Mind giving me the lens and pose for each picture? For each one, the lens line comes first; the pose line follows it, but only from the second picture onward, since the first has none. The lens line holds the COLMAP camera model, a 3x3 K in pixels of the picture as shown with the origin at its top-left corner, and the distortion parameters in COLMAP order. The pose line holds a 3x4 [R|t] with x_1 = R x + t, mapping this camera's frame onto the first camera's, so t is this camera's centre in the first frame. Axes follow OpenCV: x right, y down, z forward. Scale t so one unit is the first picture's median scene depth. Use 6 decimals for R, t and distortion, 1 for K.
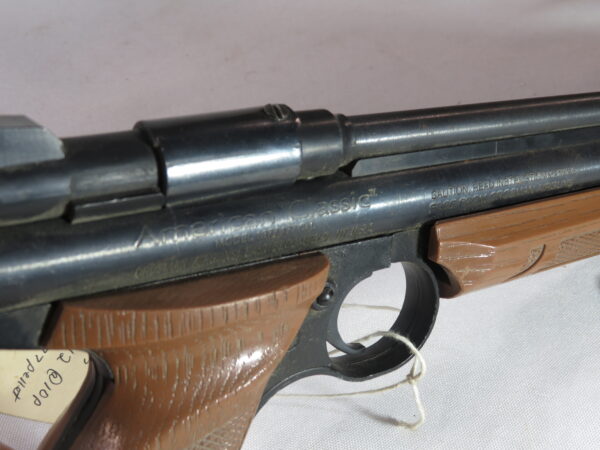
lens RADIAL K [[760.8, 0, 300.0], [0, 760.8, 225.0], [0, 0, 1]] dist [-0.012034, -0.058299]
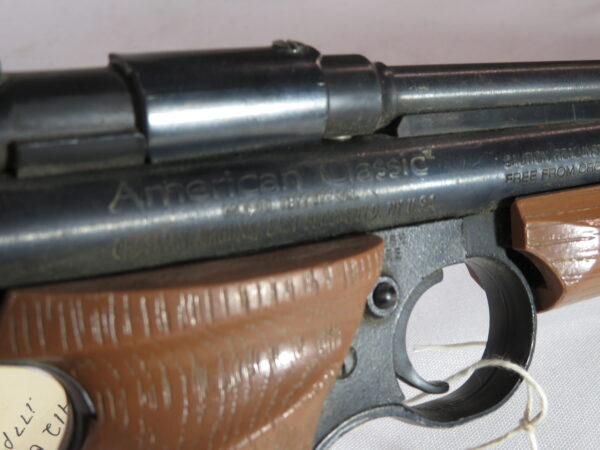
lens RADIAL K [[760.8, 0, 300.0], [0, 760.8, 225.0], [0, 0, 1]] dist [-0.012034, -0.058299]
pose [[0.990948, -0.122366, -0.055206, 0.001176], [0.107221, 0.968905, -0.222997, 0.194142], [0.080777, 0.215060, 0.973255, 0.269082]]
